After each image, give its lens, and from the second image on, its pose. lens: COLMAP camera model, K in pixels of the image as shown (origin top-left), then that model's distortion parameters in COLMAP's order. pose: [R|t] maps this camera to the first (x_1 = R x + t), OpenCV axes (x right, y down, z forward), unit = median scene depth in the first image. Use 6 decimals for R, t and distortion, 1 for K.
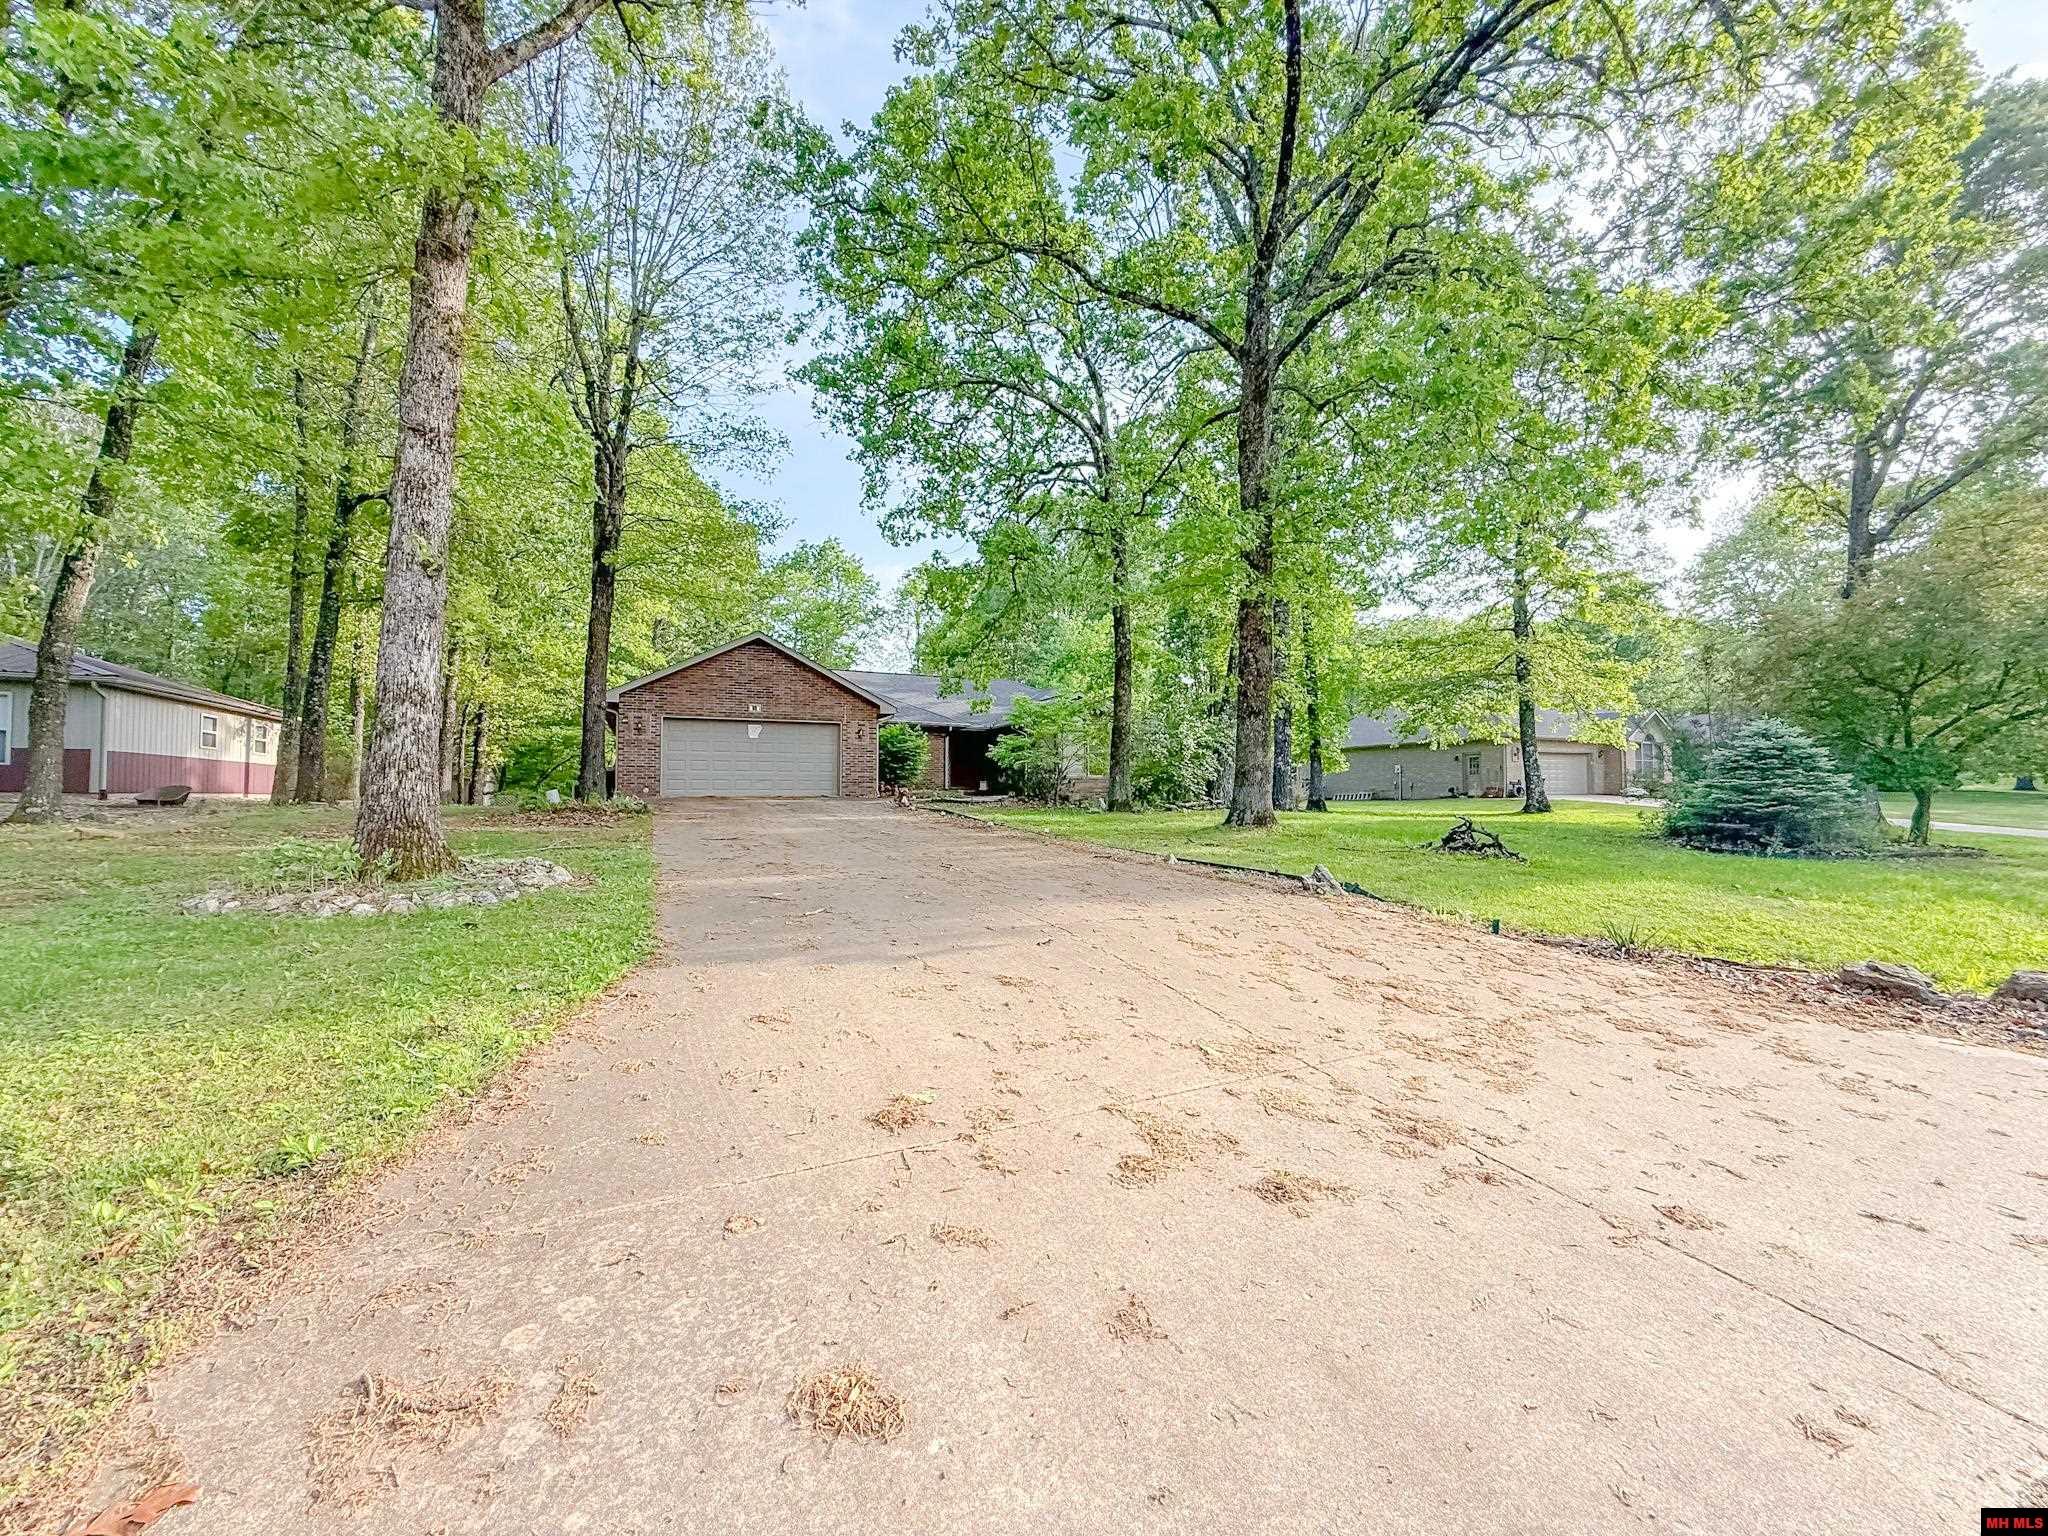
lens RADIAL K [[814.7, 0, 1017.6], [0, 814.7, 767.2], [0, 0, 1]] dist [-0.001707, -0.000096]
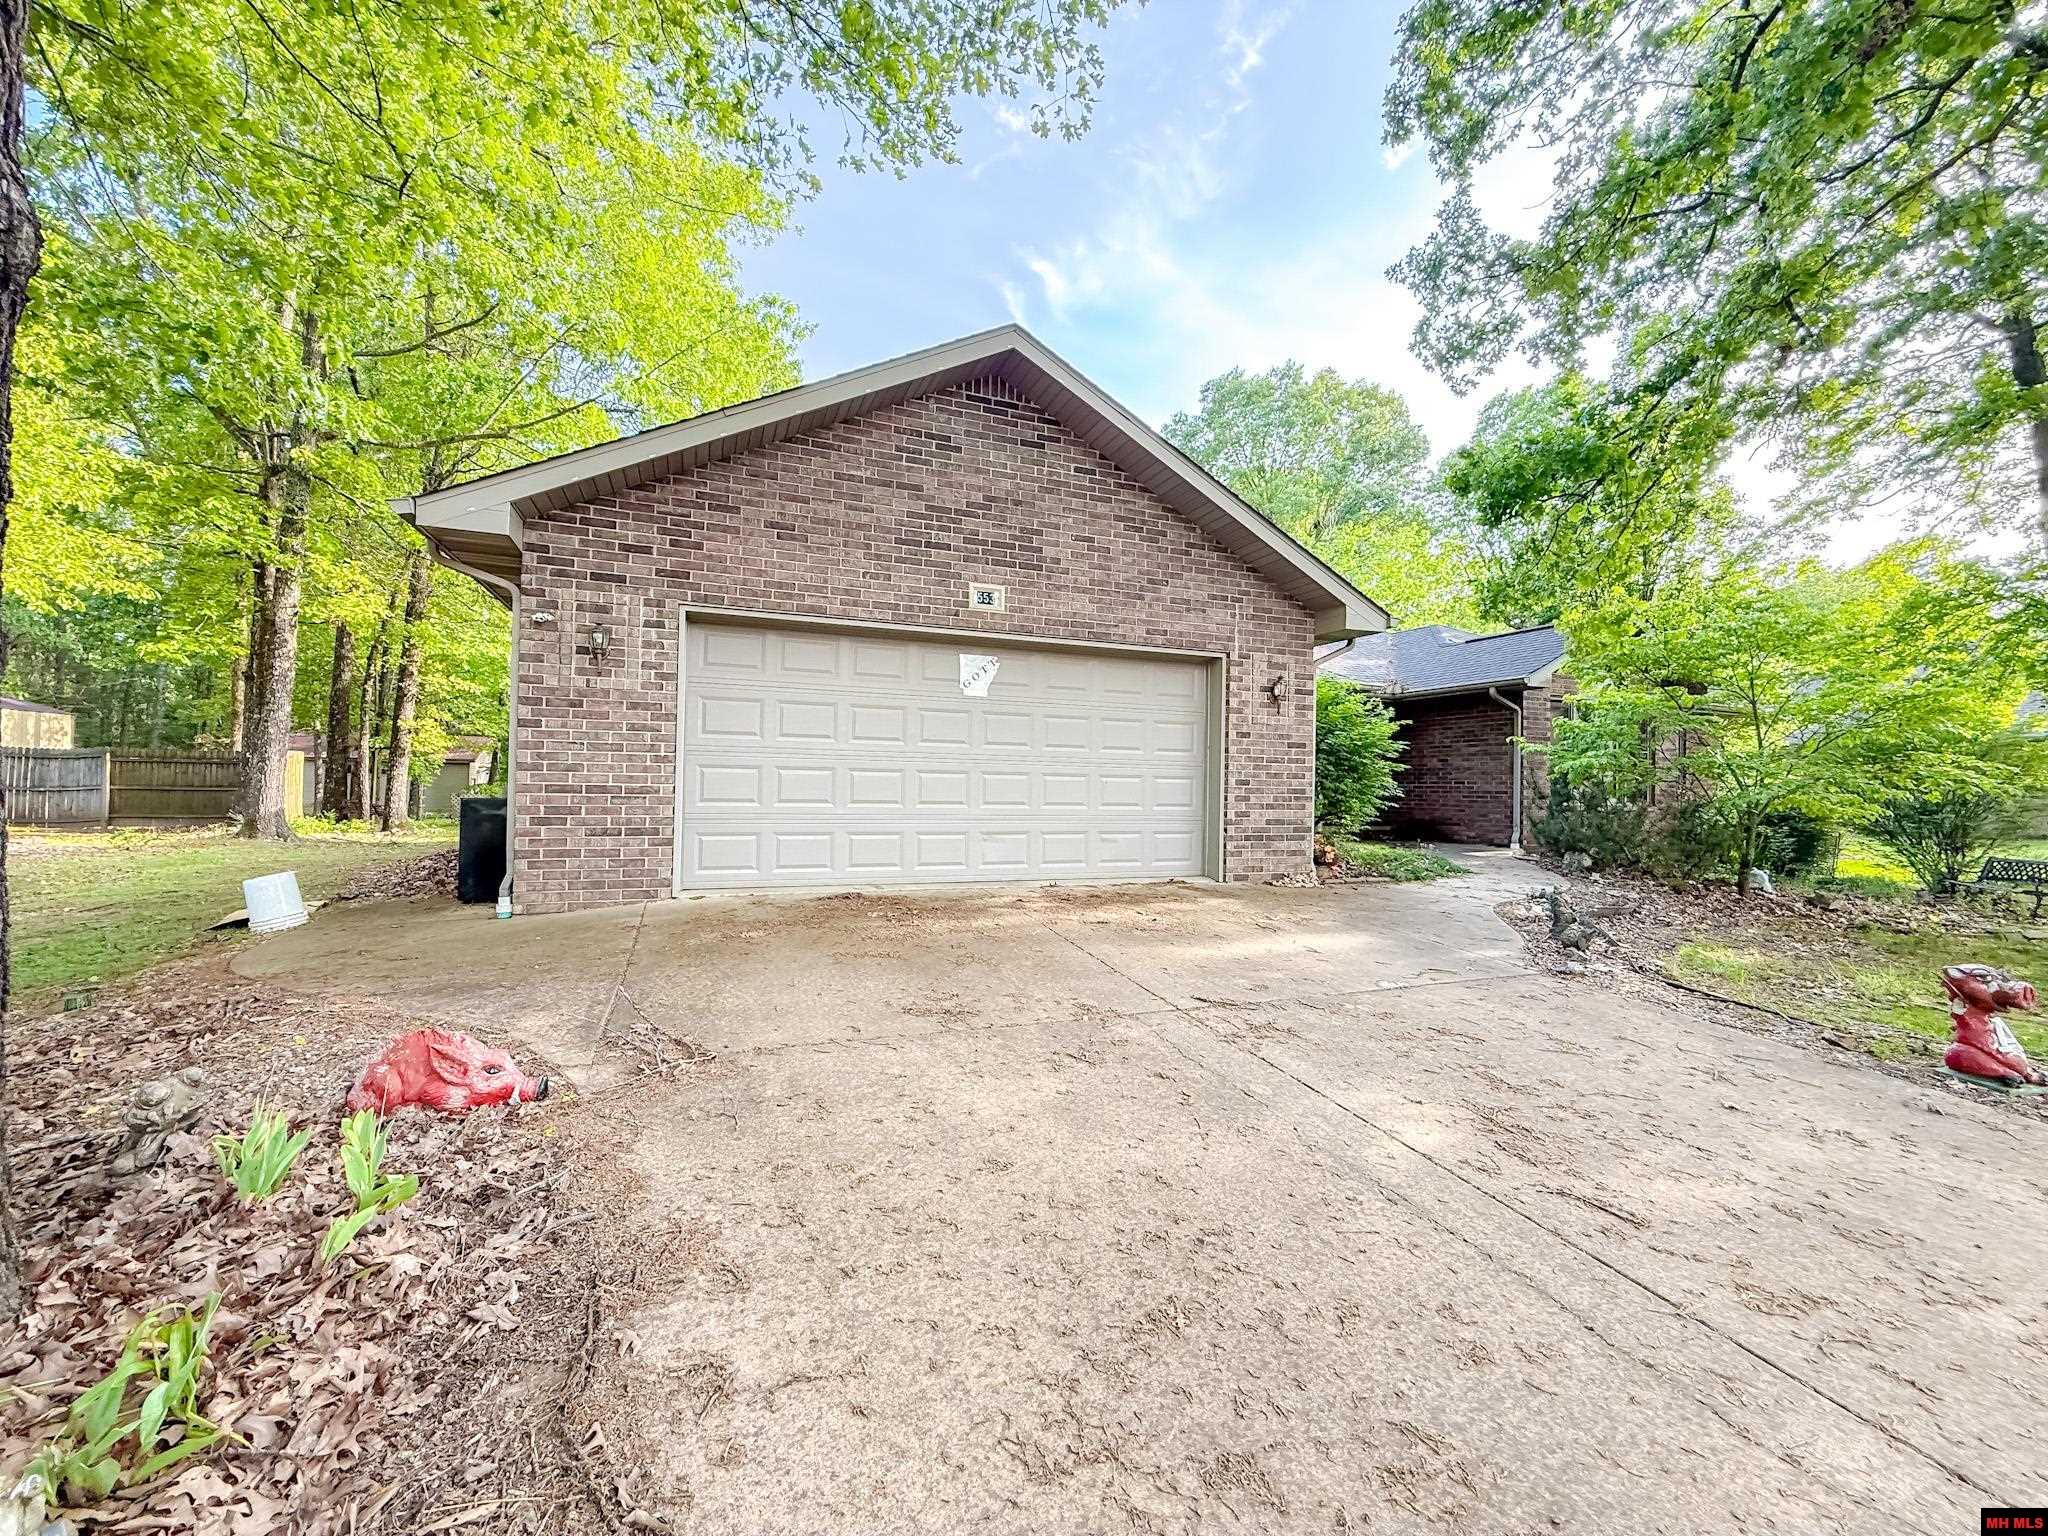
lens RADIAL K [[814.7, 0, 1017.6], [0, 814.7, 767.2], [0, 0, 1]] dist [-0.001707, -0.000096]
pose [[0.998441, 0.018940, -0.052512, -0.285008], [-0.018099, 0.999701, 0.016439, -0.014364], [0.052808, -0.015463, 0.998485, 0.676243]]
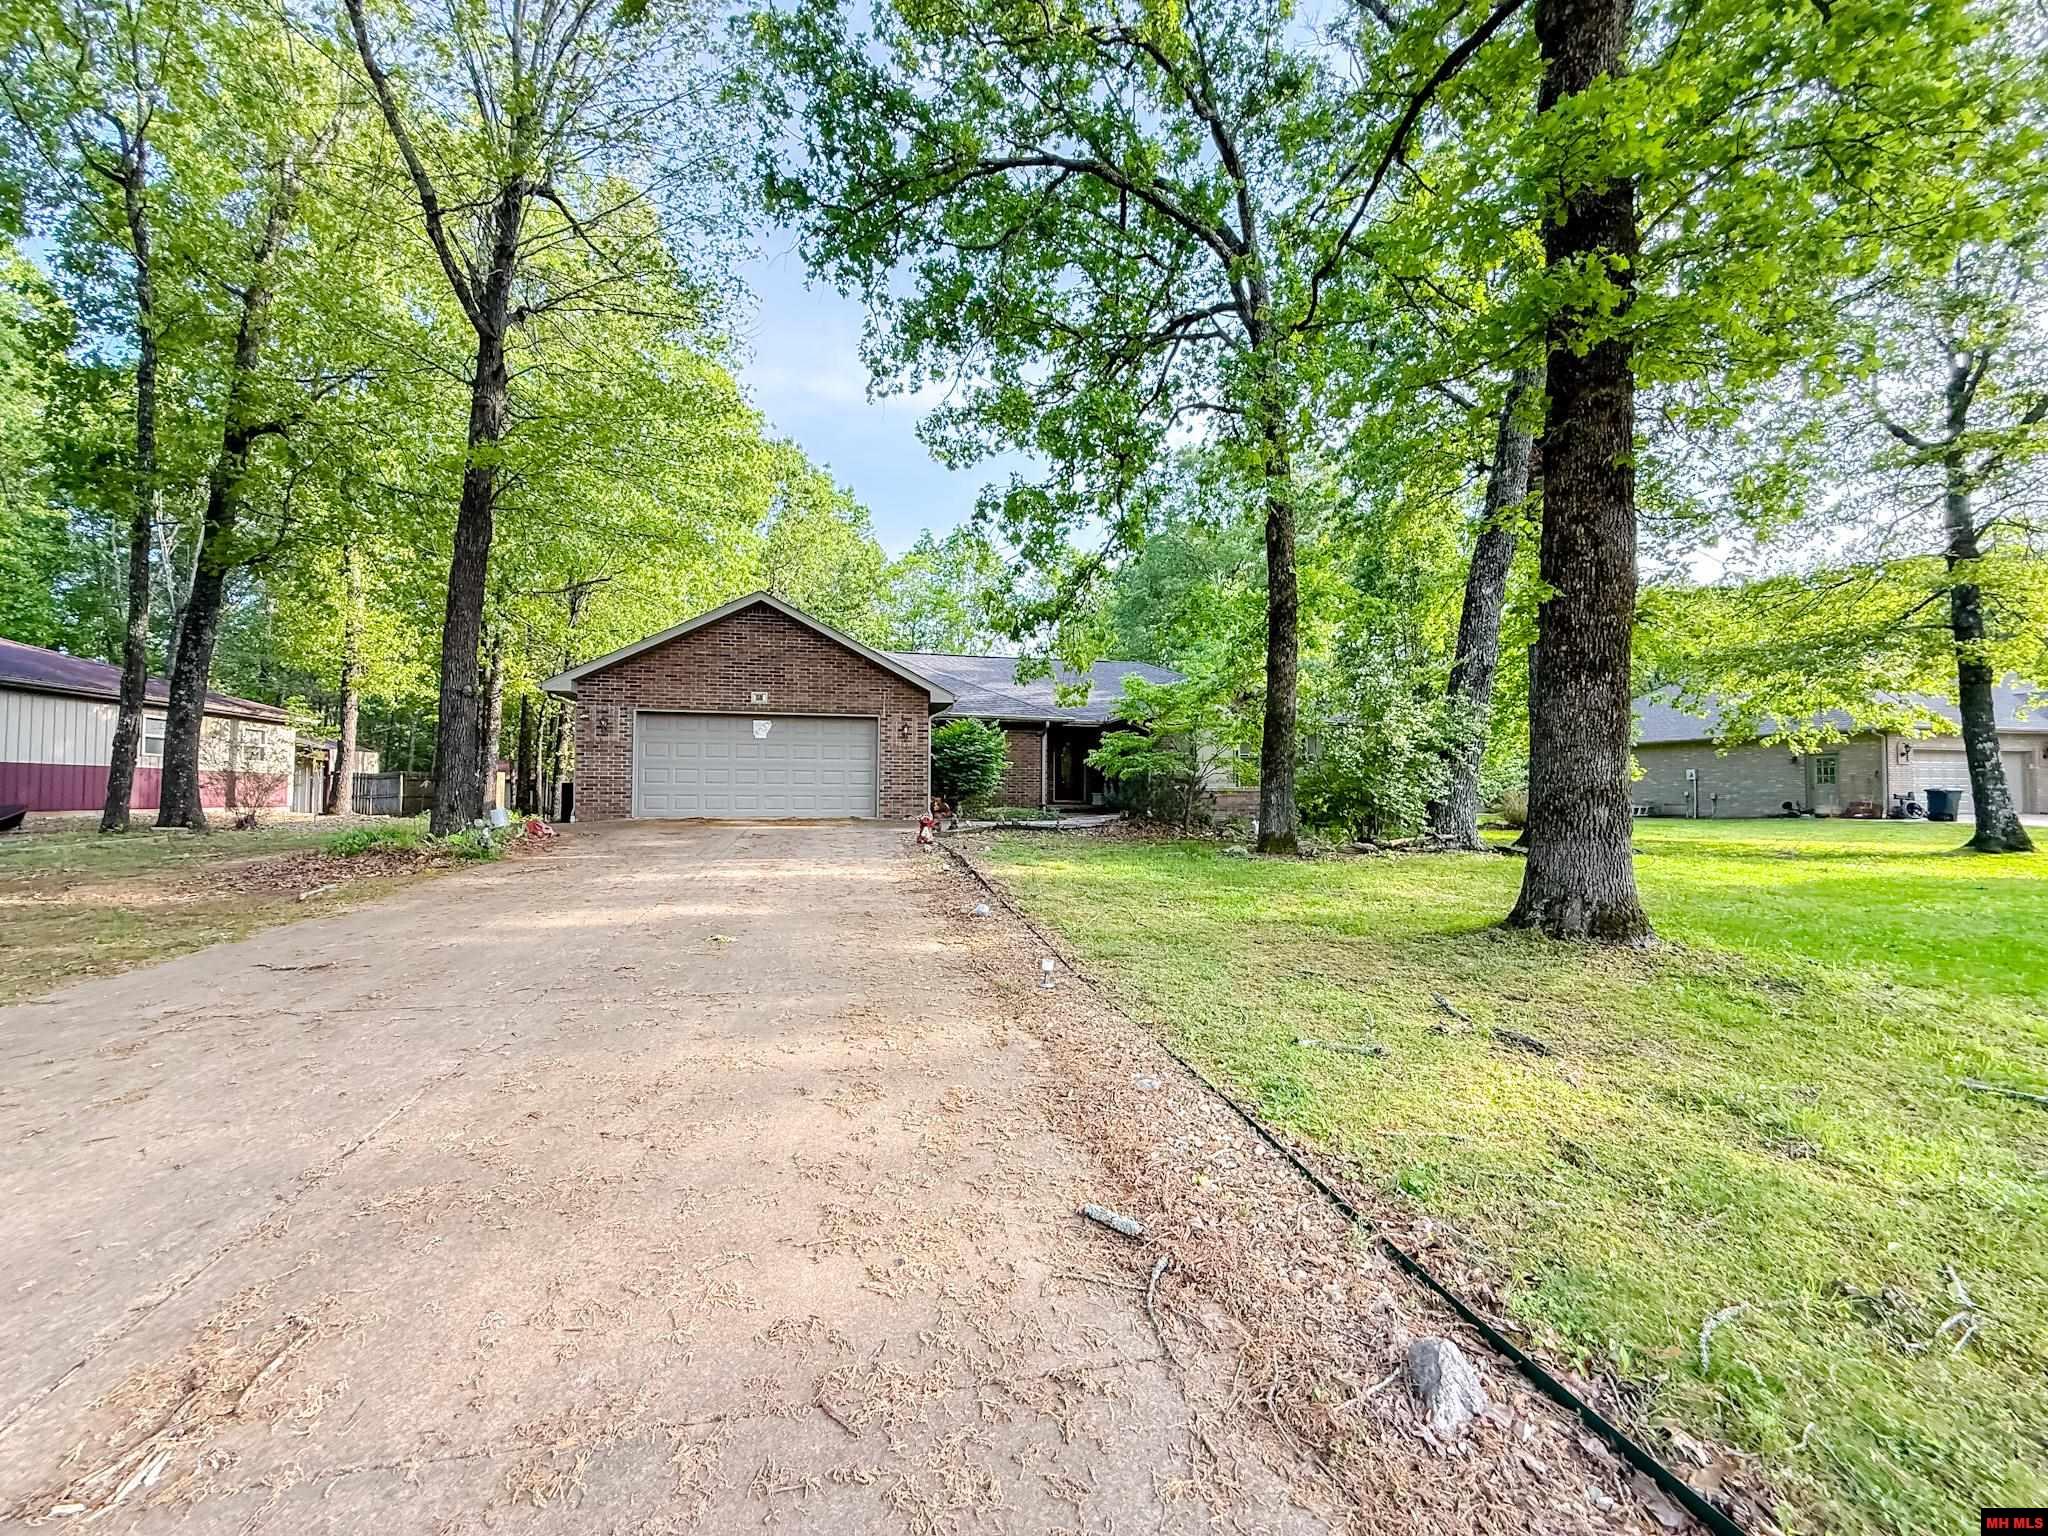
lens RADIAL K [[814.7, 0, 1017.6], [0, 814.7, 767.2], [0, 0, 1]] dist [-0.001707, -0.000096]
pose [[0.978691, -0.001896, -0.205330, 0.053750], [0.001674, 0.999998, -0.001256, -0.008693], [0.205332, 0.000885, 0.978692, 0.319127]]
